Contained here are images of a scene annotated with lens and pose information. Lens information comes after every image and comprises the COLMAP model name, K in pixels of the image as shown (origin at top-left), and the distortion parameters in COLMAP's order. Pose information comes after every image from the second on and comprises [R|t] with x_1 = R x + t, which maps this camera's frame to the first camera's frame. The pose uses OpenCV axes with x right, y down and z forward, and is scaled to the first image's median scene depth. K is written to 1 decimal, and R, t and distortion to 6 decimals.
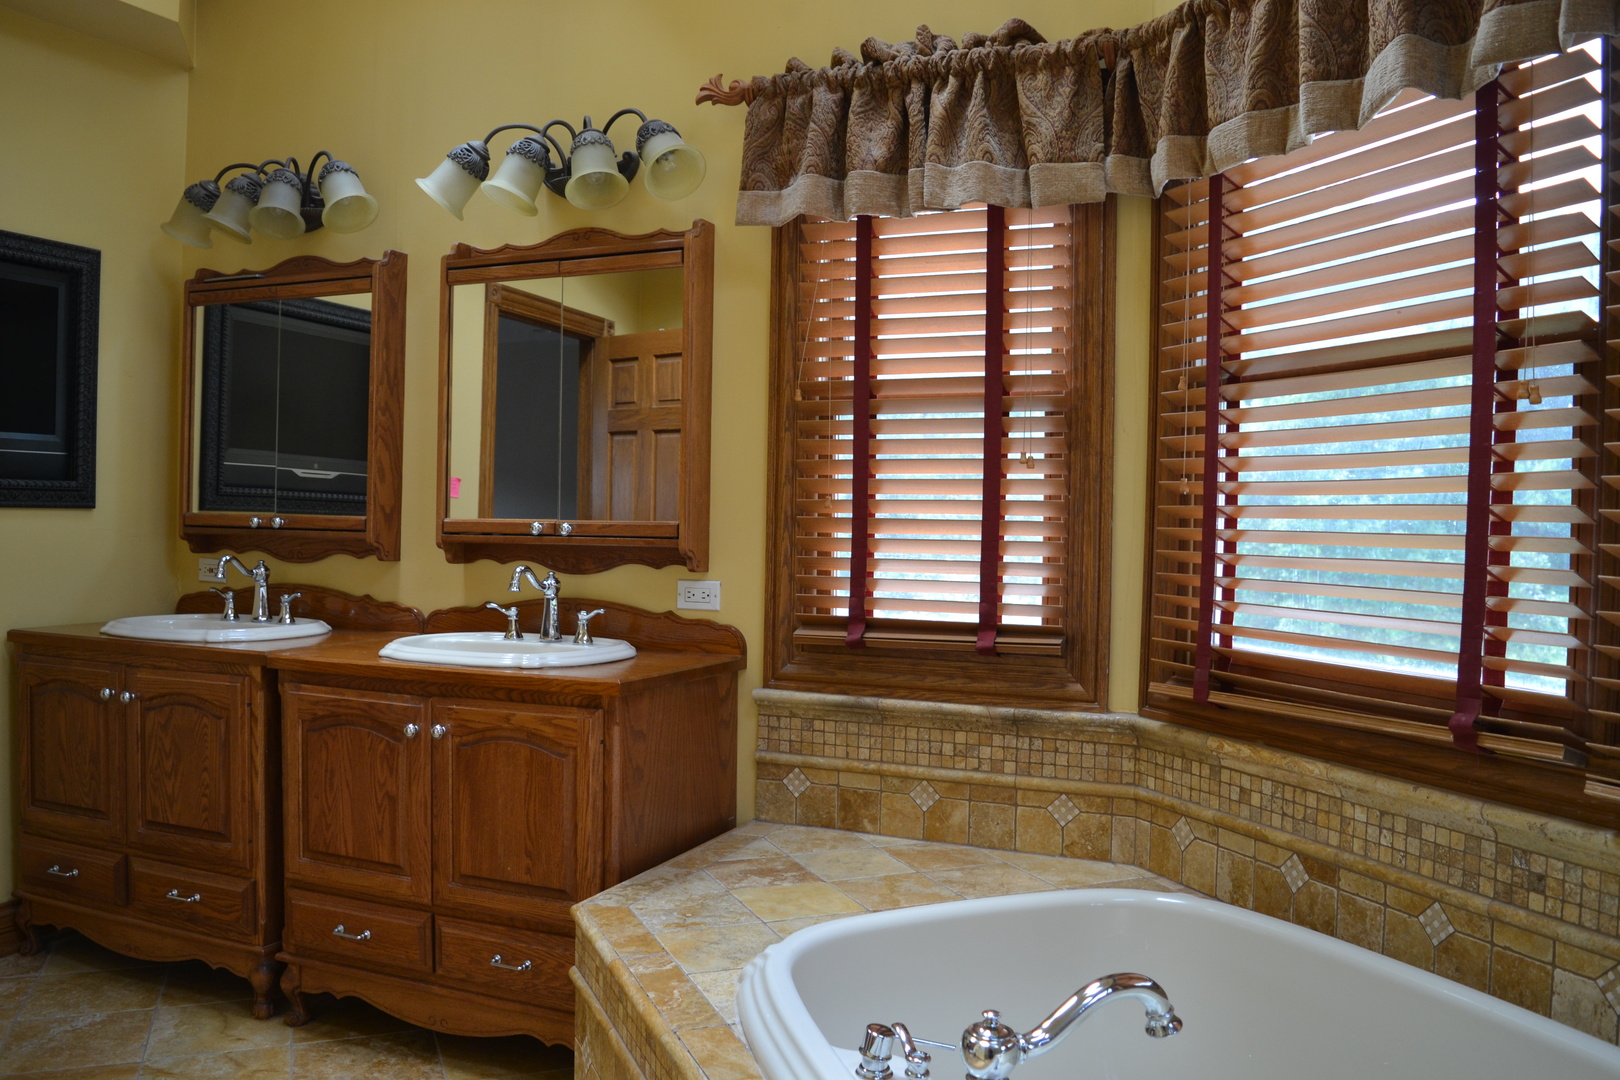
lens RADIAL K [[1293.7, 0, 813.0], [0, 1293.7, 539.3], [0, 0, 1]] dist [-0.092231, 0.023441]
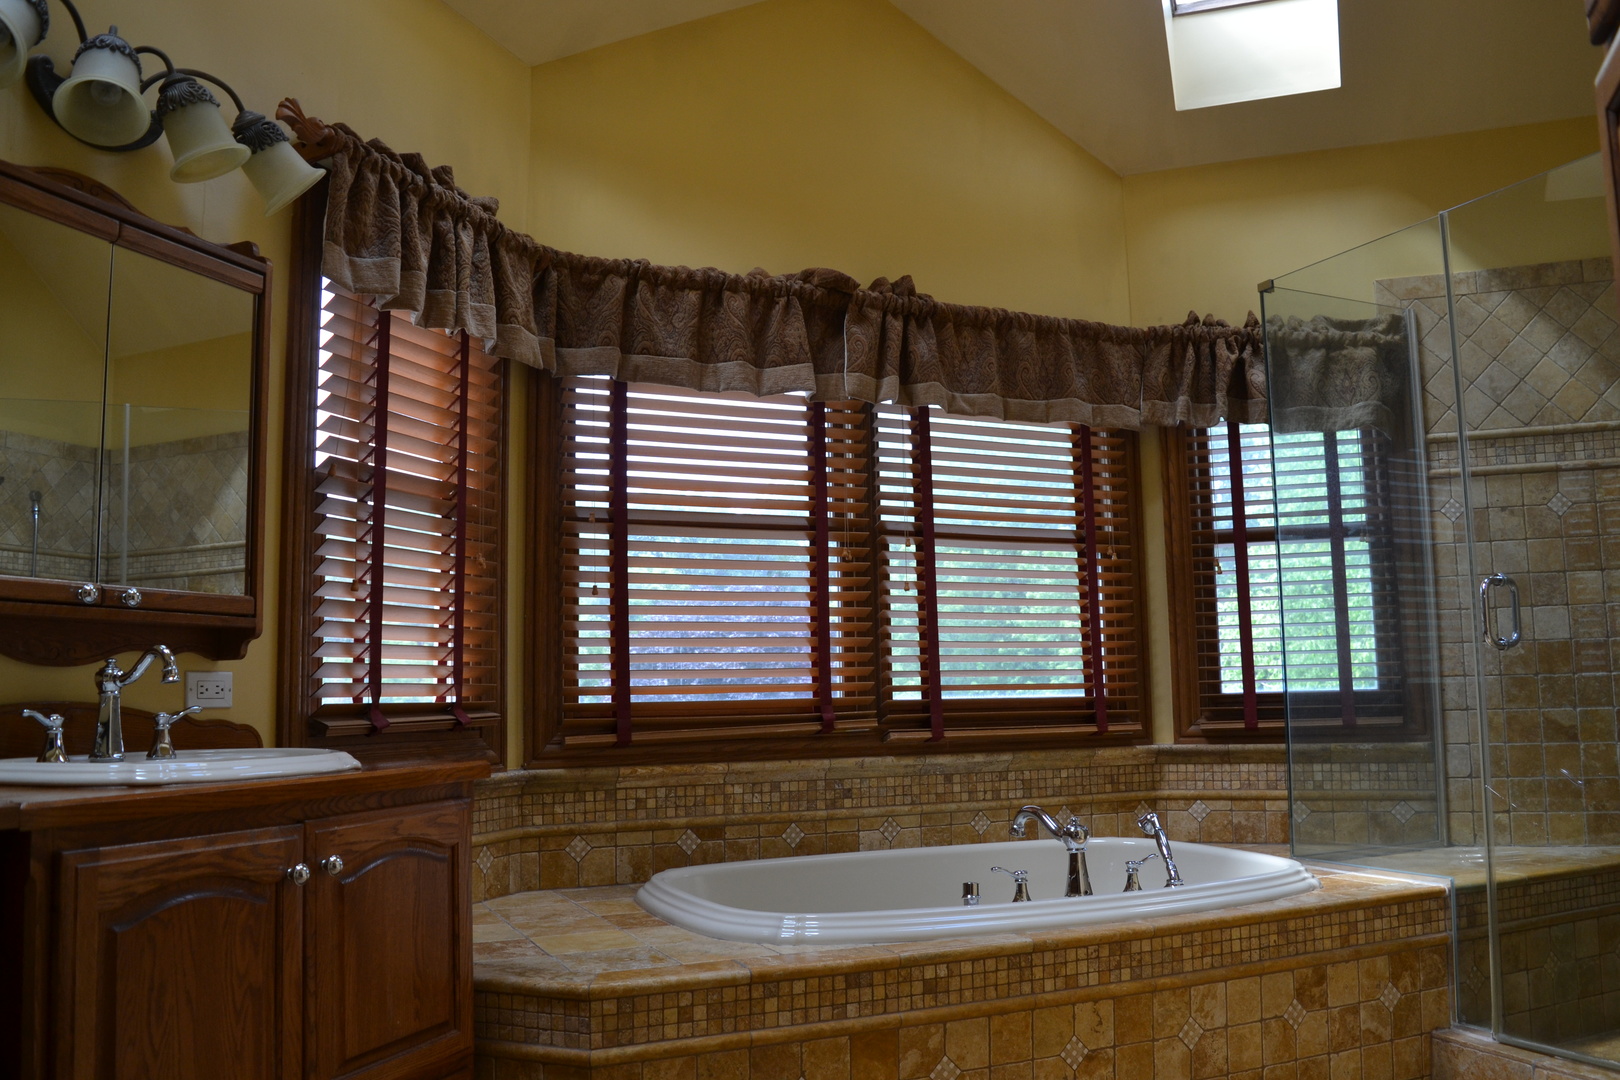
lens RADIAL K [[1293.7, 0, 813.8], [0, 1293.7, 541.2], [0, 0, 1]] dist [-0.092231, 0.023441]
pose [[-0.045505, 0.103171, 0.993622, -1.190287], [0.036098, 0.994173, -0.101575, 0.059754], [-0.998312, 0.031246, -0.048964, 0.880009]]
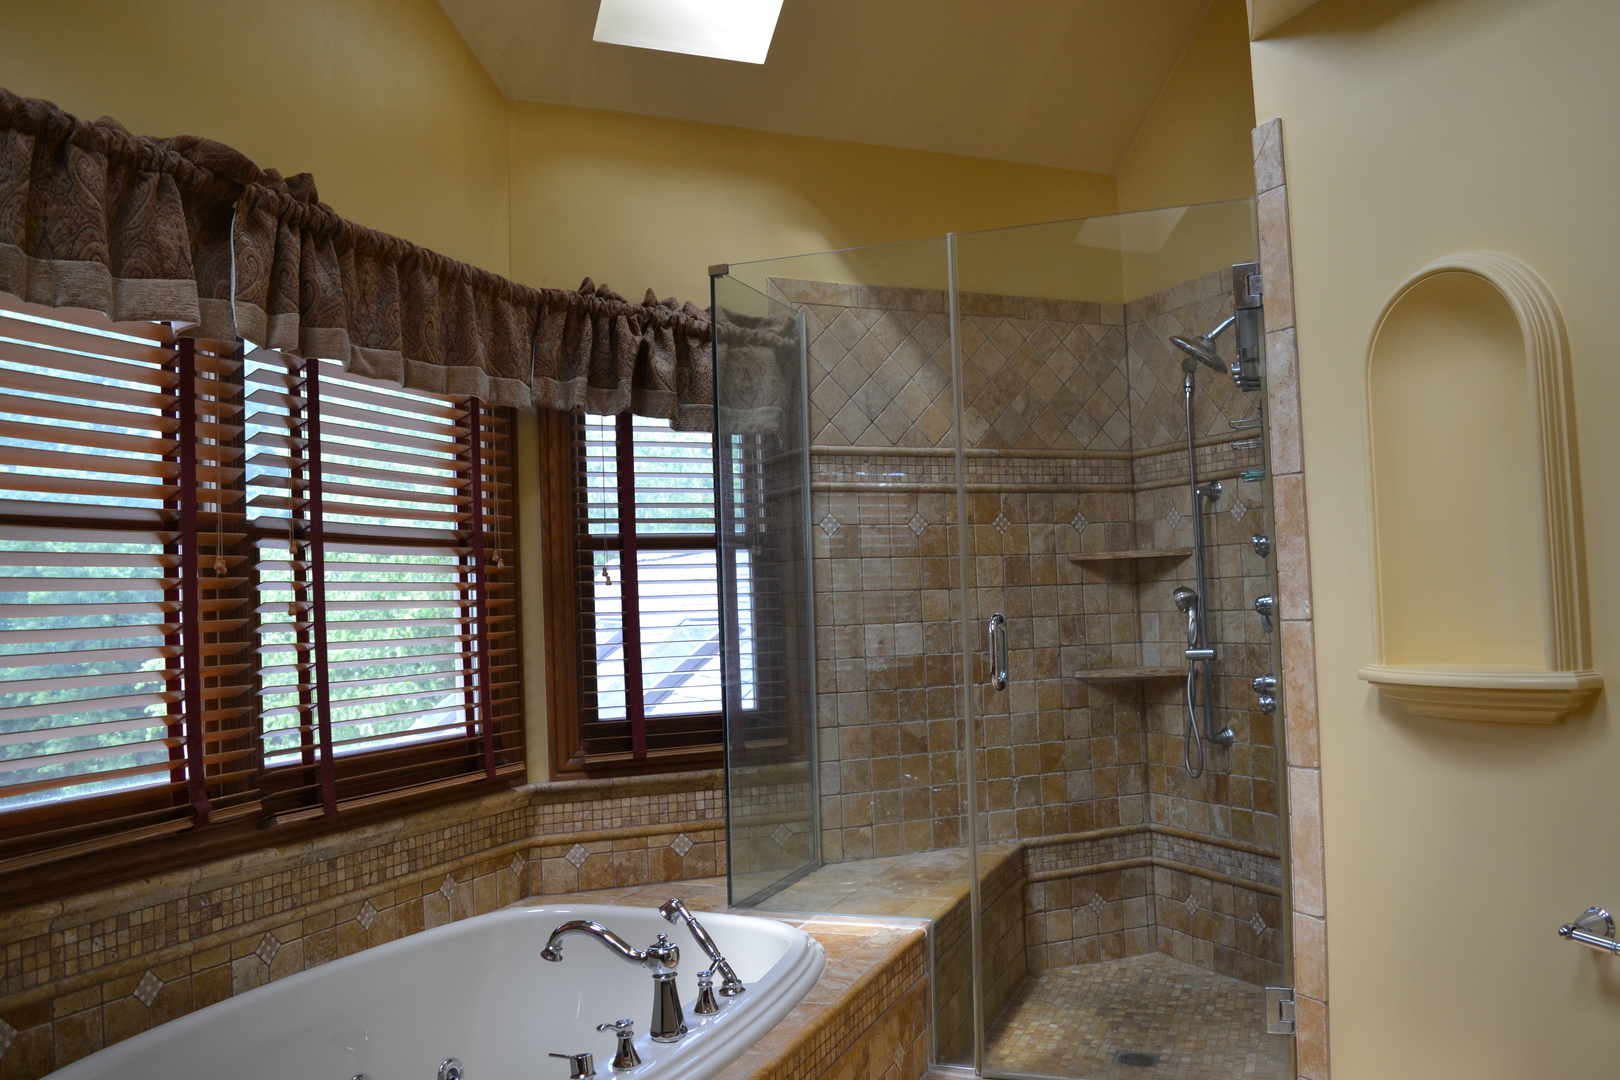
lens RADIAL K [[1293.7, 0, 805.1], [0, 1293.7, 543.1], [0, 0, 1]] dist [-0.092231, 0.023441]
pose [[-0.724899, 0.041768, 0.687588, -0.692313], [0.037335, 0.999075, -0.021329, -0.065335], [-0.687843, 0.010210, -0.725788, 1.208798]]
